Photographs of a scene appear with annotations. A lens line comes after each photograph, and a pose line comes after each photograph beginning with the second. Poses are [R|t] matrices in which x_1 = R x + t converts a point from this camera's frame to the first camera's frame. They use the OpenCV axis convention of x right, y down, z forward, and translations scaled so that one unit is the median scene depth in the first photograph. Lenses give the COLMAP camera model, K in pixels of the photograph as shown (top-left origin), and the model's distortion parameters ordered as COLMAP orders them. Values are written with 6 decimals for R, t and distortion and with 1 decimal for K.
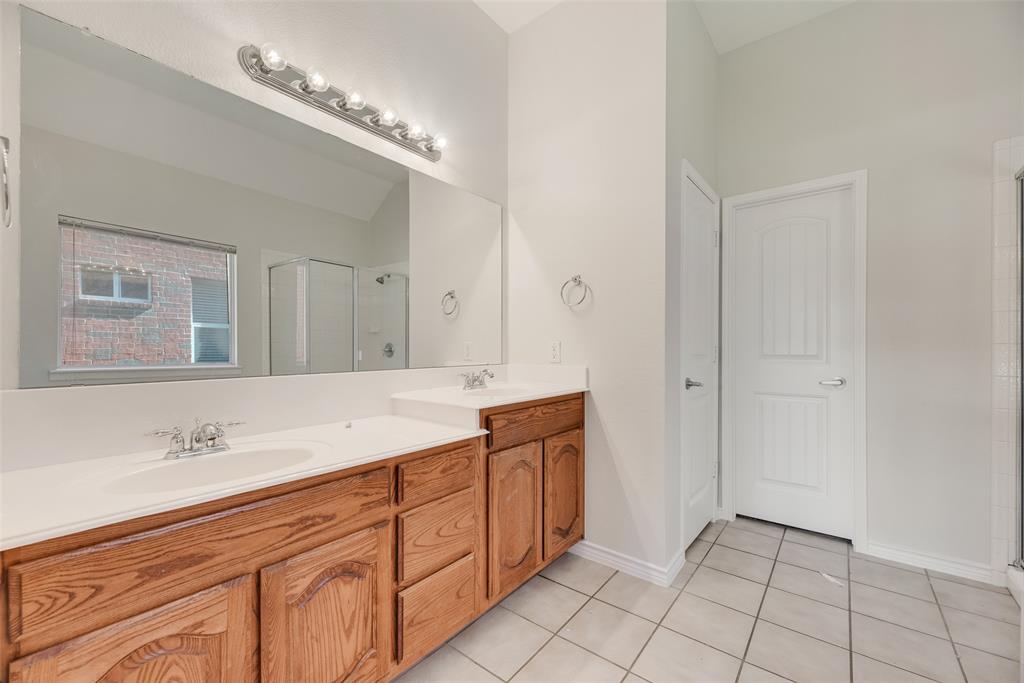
lens RADIAL K [[409.4, 0, 515.3], [0, 409.4, 347.6], [0, 0, 1]] dist [-0.001304, -0.000275]
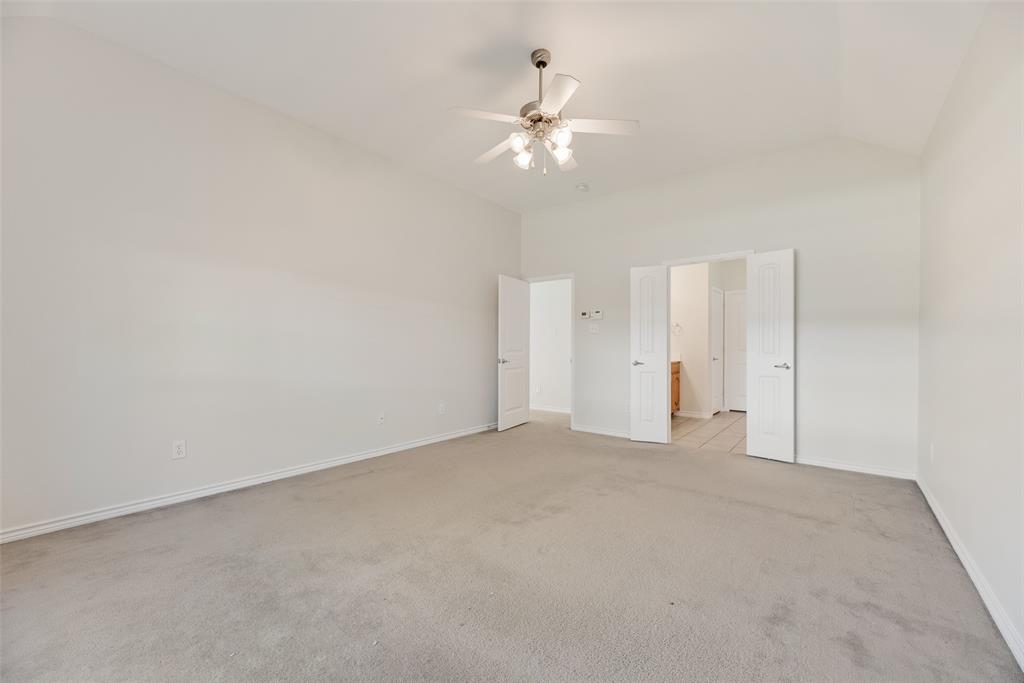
lens RADIAL K [[409.4, 0, 511.8], [0, 409.4, 343.7], [0, 0, 1]] dist [-0.001304, -0.000275]
pose [[0.999880, 0.009028, -0.012557, -1.003310], [-0.009085, 0.999949, -0.004483, -0.000437], [0.012516, 0.004596, 0.999911, -1.992993]]
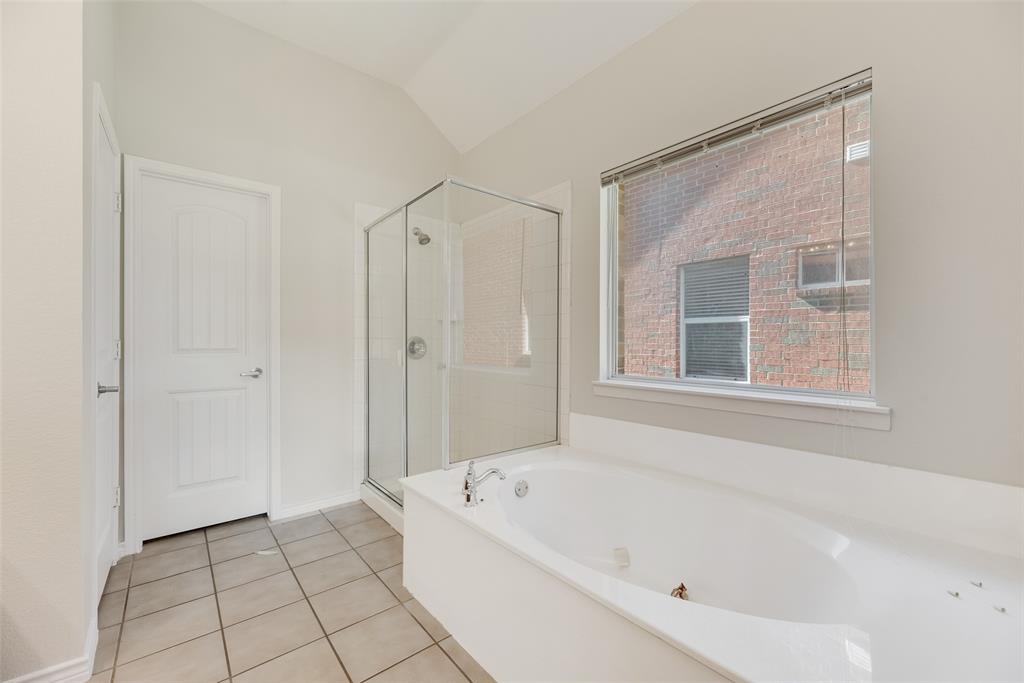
lens RADIAL K [[409.4, 0, 515.3], [0, 409.4, 339.5], [0, 0, 1]] dist [-0.001304, -0.000275]
pose [[0.201958, 0.003361, 0.979389, -0.140643], [-0.002377, 0.999993, -0.002941, -0.002295], [-0.979391, -0.001734, 0.201964, 0.109579]]
